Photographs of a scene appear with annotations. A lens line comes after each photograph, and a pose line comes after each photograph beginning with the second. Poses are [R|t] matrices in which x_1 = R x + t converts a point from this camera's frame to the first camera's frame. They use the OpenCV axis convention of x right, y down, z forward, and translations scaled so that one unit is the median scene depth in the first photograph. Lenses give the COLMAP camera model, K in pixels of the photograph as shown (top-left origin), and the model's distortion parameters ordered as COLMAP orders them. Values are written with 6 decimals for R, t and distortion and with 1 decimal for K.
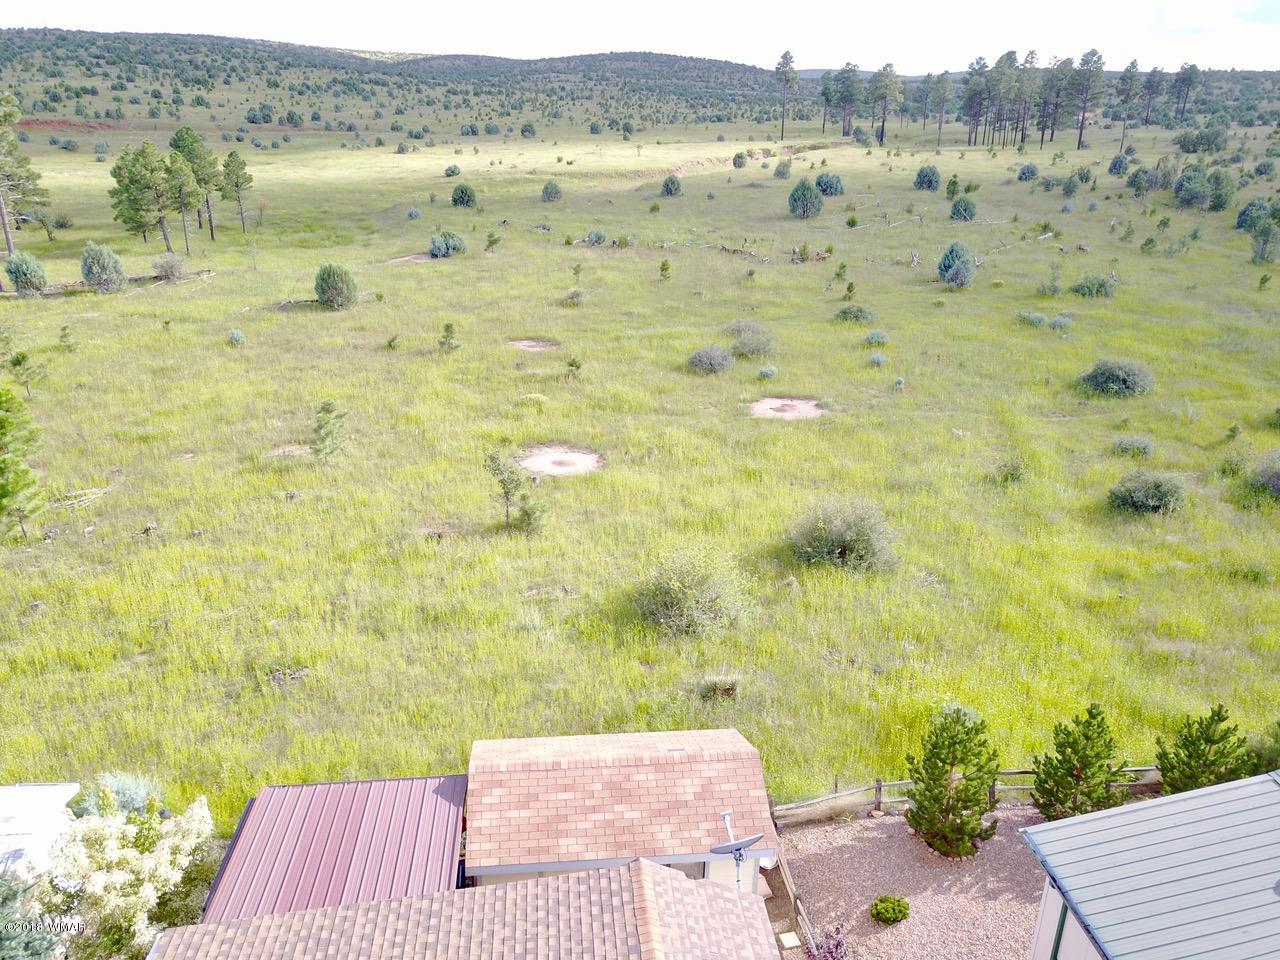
lens RADIAL K [[976.4, 0, 641.8], [0, 976.4, 475.3], [0, 0, 1]] dist [0.005256, 0.002669]
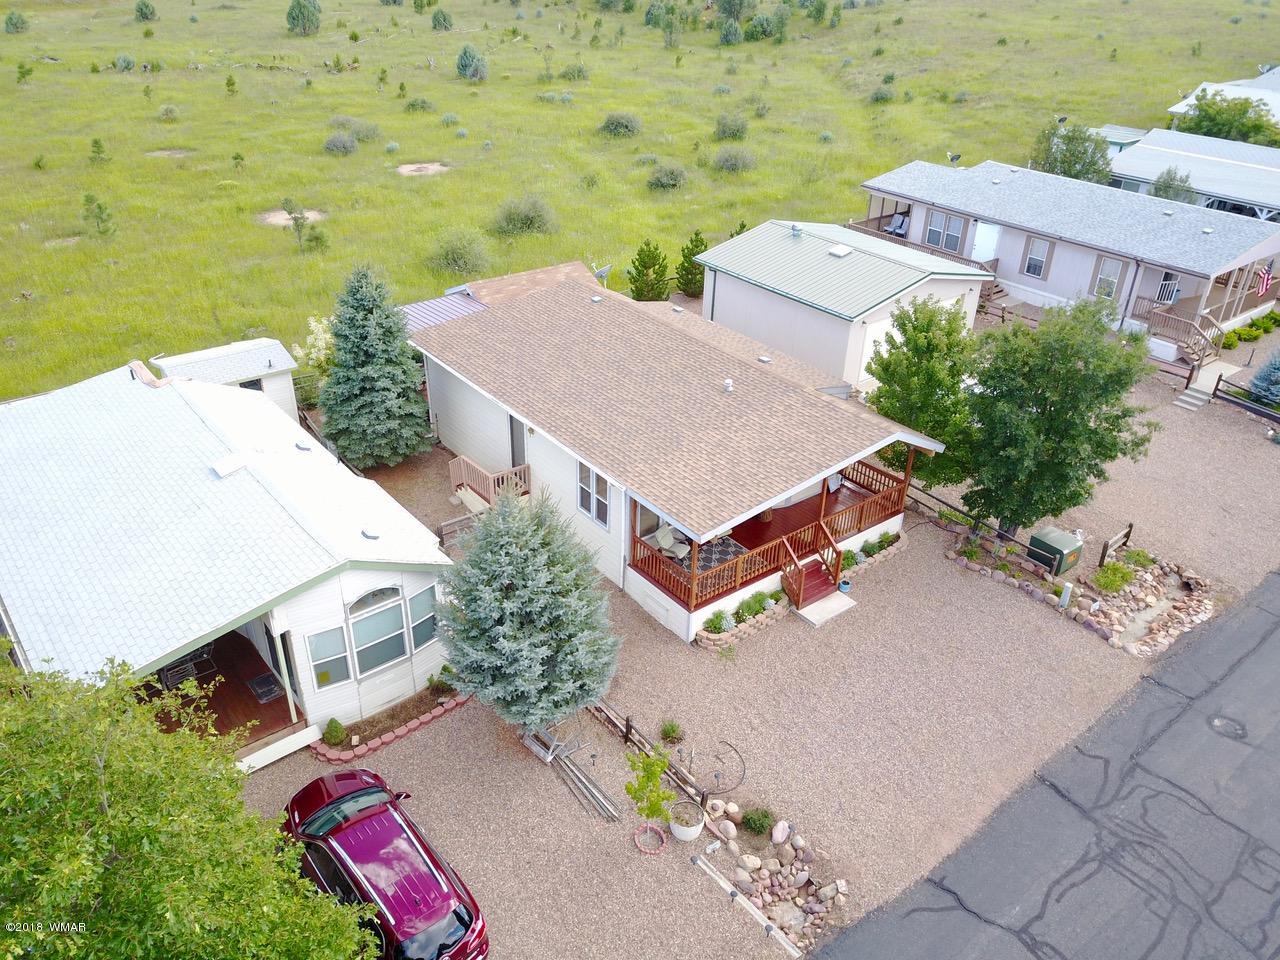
lens RADIAL K [[976.4, 0, 639.1], [0, 976.4, 473.9], [0, 0, 1]] dist [0.005256, 0.002669]
pose [[0.848166, -0.261424, 0.460730, -0.241011], [0.186154, 0.961364, 0.202795, 0.086636], [-0.495944, -0.086237, 0.864062, -0.265449]]
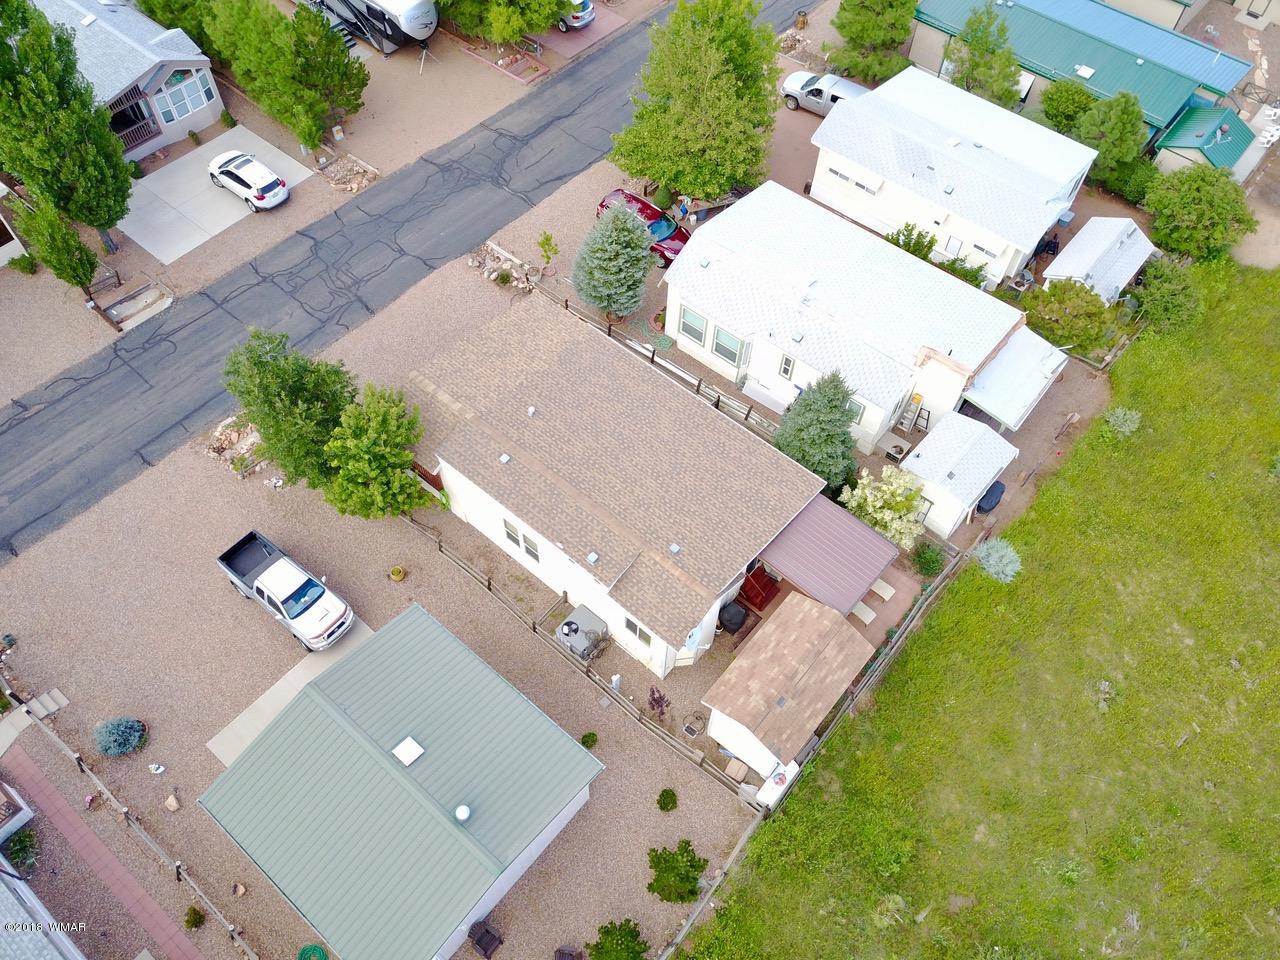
lens RADIAL K [[976.4, 0, 646.1], [0, 976.4, 477.1], [0, 0, 1]] dist [0.005256, 0.002669]
pose [[-0.721077, 0.549063, -0.422584, 0.194800], [-0.298063, 0.304768, 0.904585, -0.359721], [0.625465, 0.778233, -0.056106, 0.173765]]
